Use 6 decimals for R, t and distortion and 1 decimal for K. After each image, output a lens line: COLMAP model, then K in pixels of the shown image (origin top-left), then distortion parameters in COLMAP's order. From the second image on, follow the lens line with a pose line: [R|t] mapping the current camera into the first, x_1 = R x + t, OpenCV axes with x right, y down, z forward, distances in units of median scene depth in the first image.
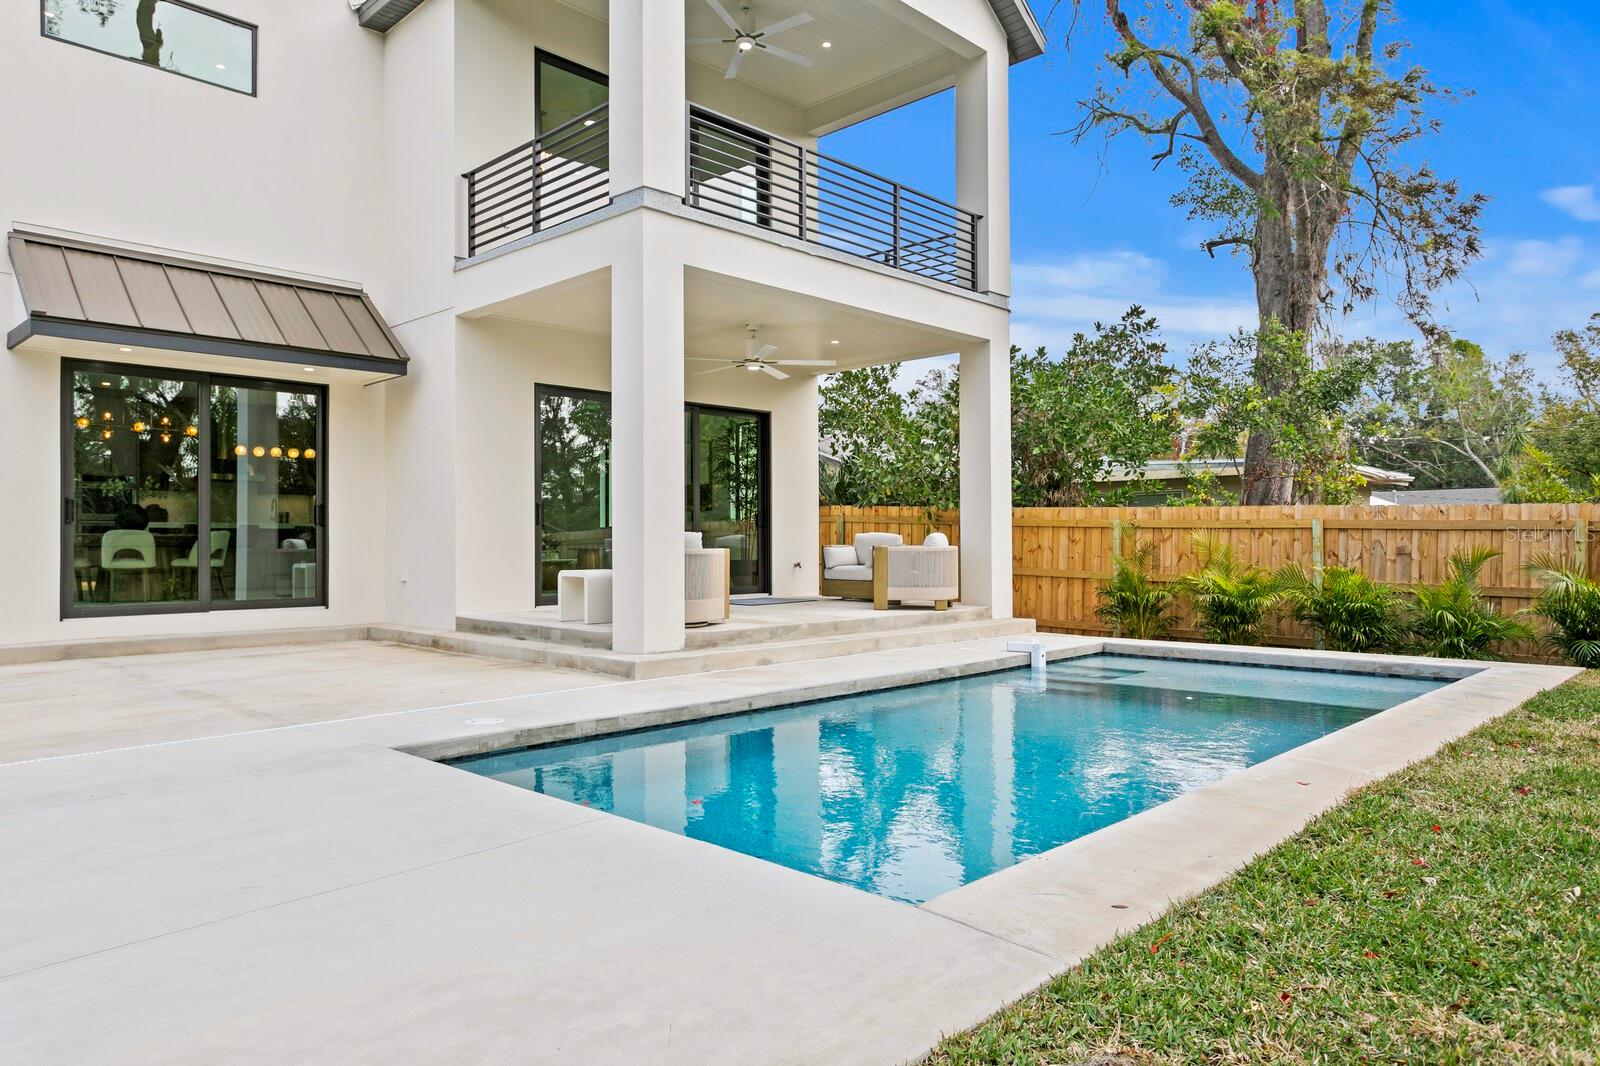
lens RADIAL K [[1035.1, 0, 778.6], [0, 1035.1, 528.1], [0, 0, 1]] dist [-0.002590, 0.003736]
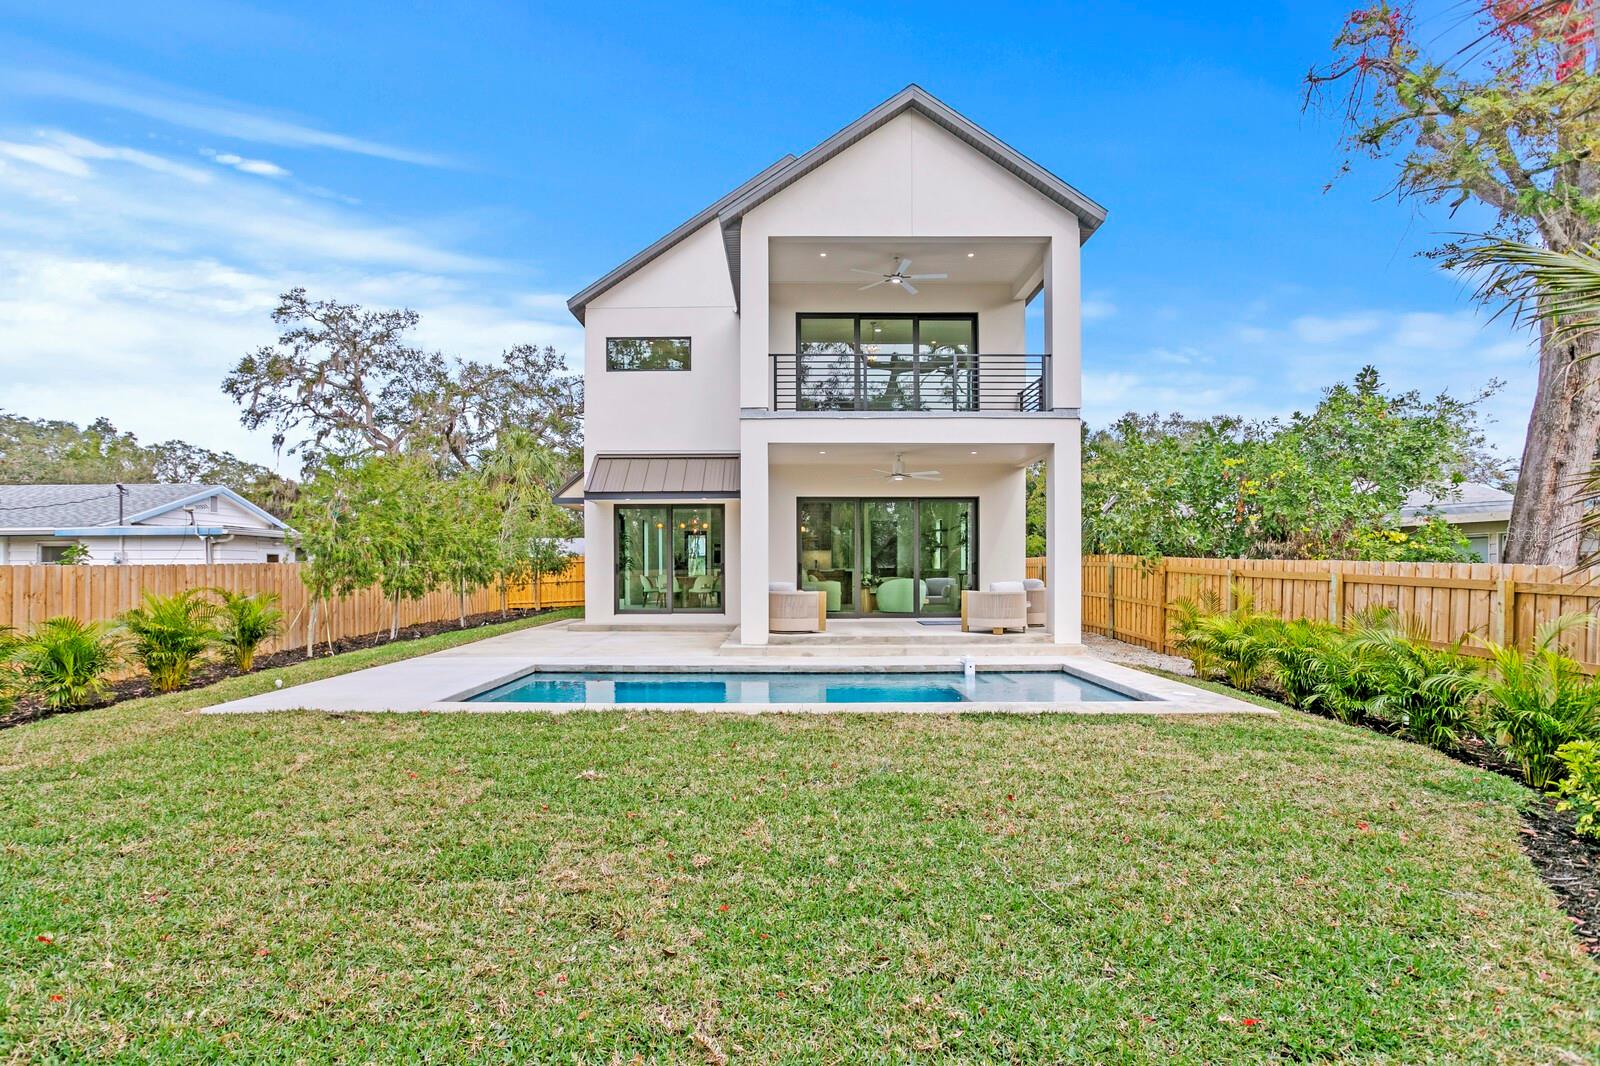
lens RADIAL K [[805.7, 0, 795.9], [0, 805.7, 565.5], [0, 0, 1]] dist [-0.023359, 0.000293]
pose [[0.707784, 0.001152, -0.706428, 0.734874], [0.008476, 0.999913, 0.010123, -0.031925], [0.706378, -0.013153, 0.707713, -0.013051]]
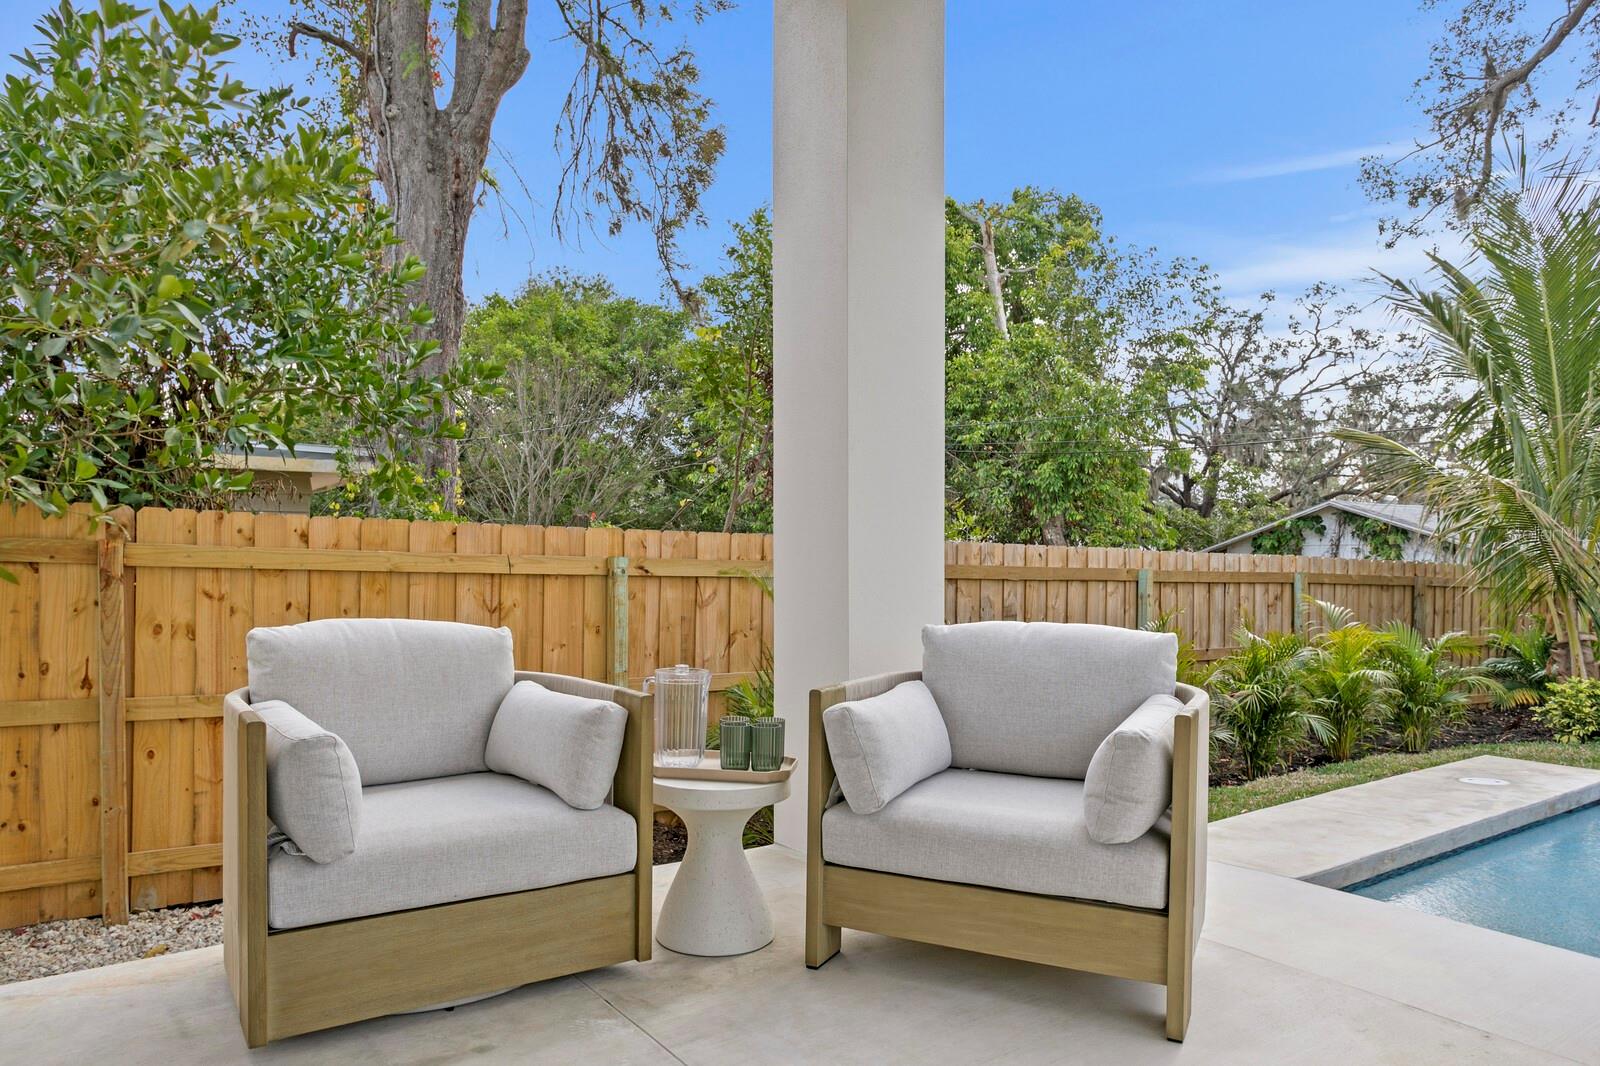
lens RADIAL K [[1064.9, 0, 803.4], [0, 1064.9, 568.6], [0, 0, 1]] dist [-0.003291, 0.000723]
pose [[0.185478, -0.005520, 0.982633, -0.107735], [-0.012589, 0.999889, 0.007993, -0.009690], [-0.982568, -0.013853, 0.185388, 0.985445]]
